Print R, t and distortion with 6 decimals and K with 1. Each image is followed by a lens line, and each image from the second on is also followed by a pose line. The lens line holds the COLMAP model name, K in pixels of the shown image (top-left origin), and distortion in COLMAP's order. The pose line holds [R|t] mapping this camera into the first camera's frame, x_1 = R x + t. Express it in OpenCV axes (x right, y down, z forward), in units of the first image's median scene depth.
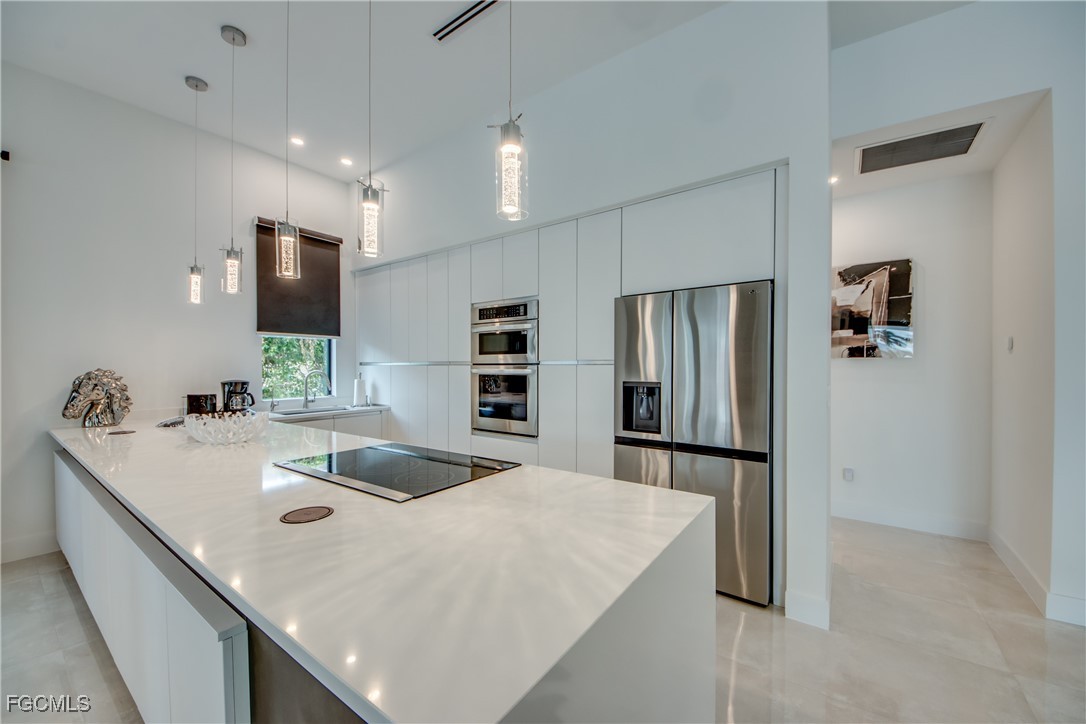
lens RADIAL K [[420.6, 0, 547.4], [0, 420.6, 367.7], [0, 0, 1]] dist [0.015510, -0.009050]
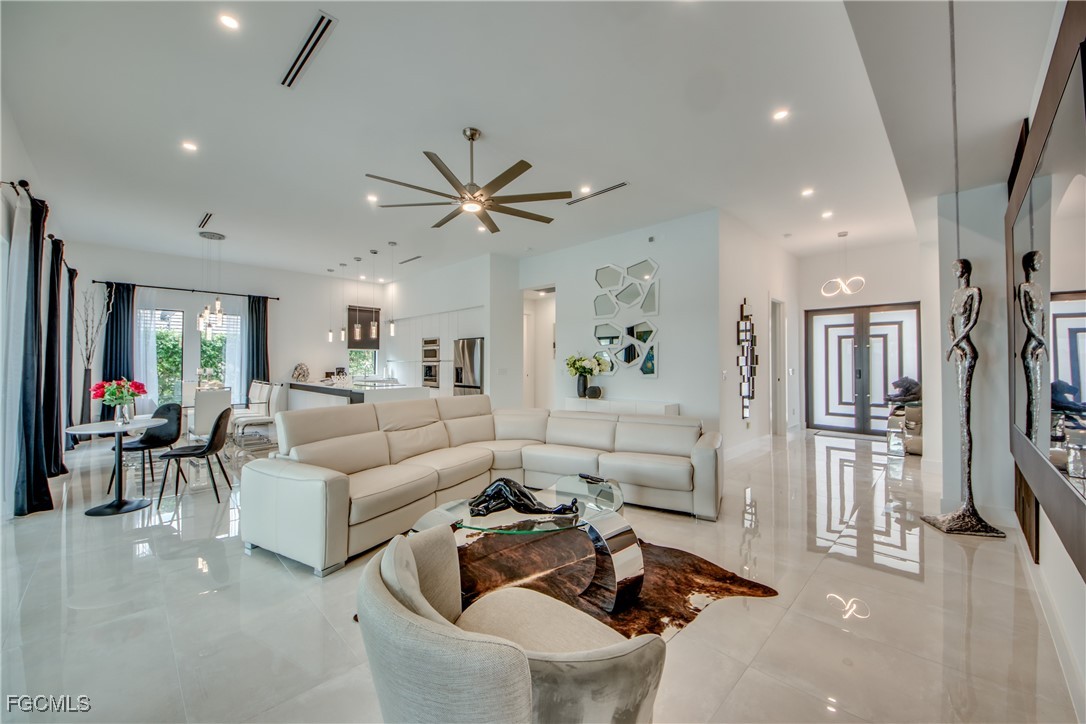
lens RADIAL K [[420.6, 0, 537.2], [0, 420.6, 358.2], [0, 0, 1]] dist [0.015510, -0.009050]
pose [[0.987007, -0.003558, -0.160636, 1.020982], [0.001769, 0.999935, -0.011281, 0.003260], [0.160665, 0.010851, 0.986949, -1.592737]]
